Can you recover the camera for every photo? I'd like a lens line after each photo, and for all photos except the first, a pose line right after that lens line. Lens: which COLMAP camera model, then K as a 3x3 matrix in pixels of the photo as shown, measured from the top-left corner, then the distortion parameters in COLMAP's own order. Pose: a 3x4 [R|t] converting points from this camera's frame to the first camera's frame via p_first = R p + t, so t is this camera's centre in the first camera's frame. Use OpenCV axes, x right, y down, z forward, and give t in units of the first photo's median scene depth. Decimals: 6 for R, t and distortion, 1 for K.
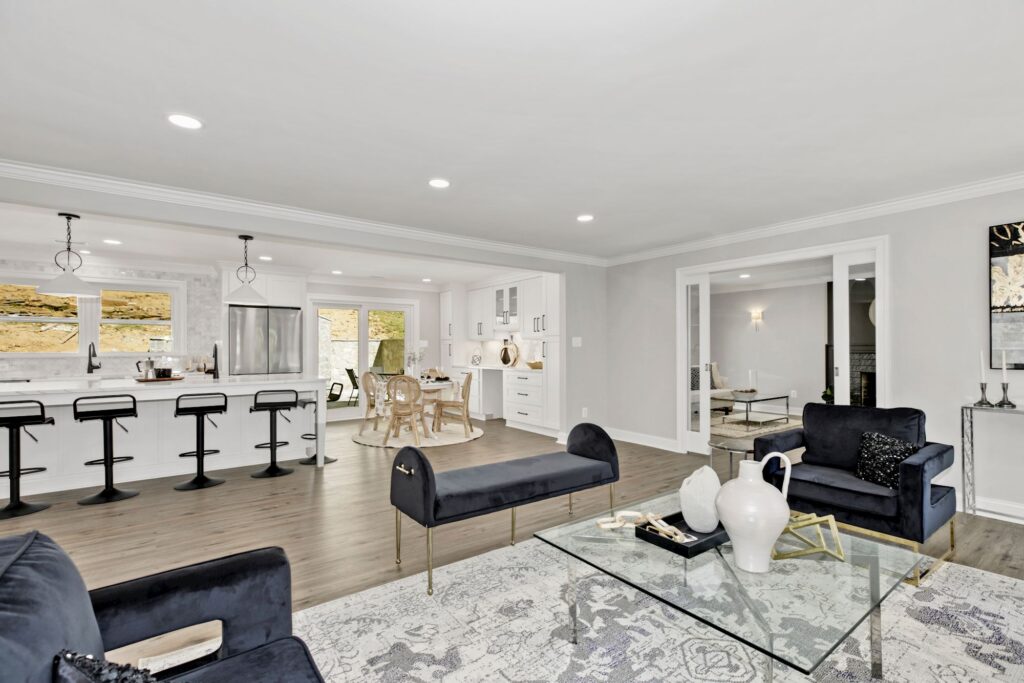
lens RADIAL K [[460.5, 0, 512.6], [0, 460.5, 348.8], [0, 0, 1]] dist [0.000070, 0.001509]
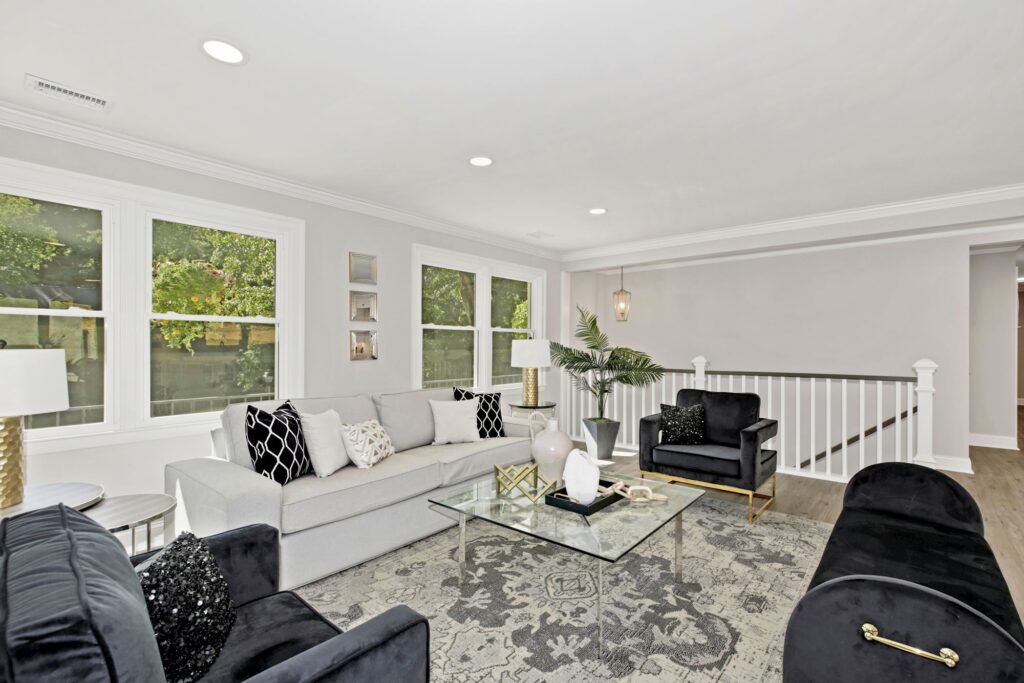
lens RADIAL K [[460.5, 0, 511.4], [0, 460.5, 342.5], [0, 0, 1]] dist [0.000070, 0.001509]
pose [[-0.974406, 0.001200, -0.224791, 0.778655], [0.001244, 0.999999, -0.000052, -0.008894], [0.224791, -0.000330, -0.974407, 1.933287]]
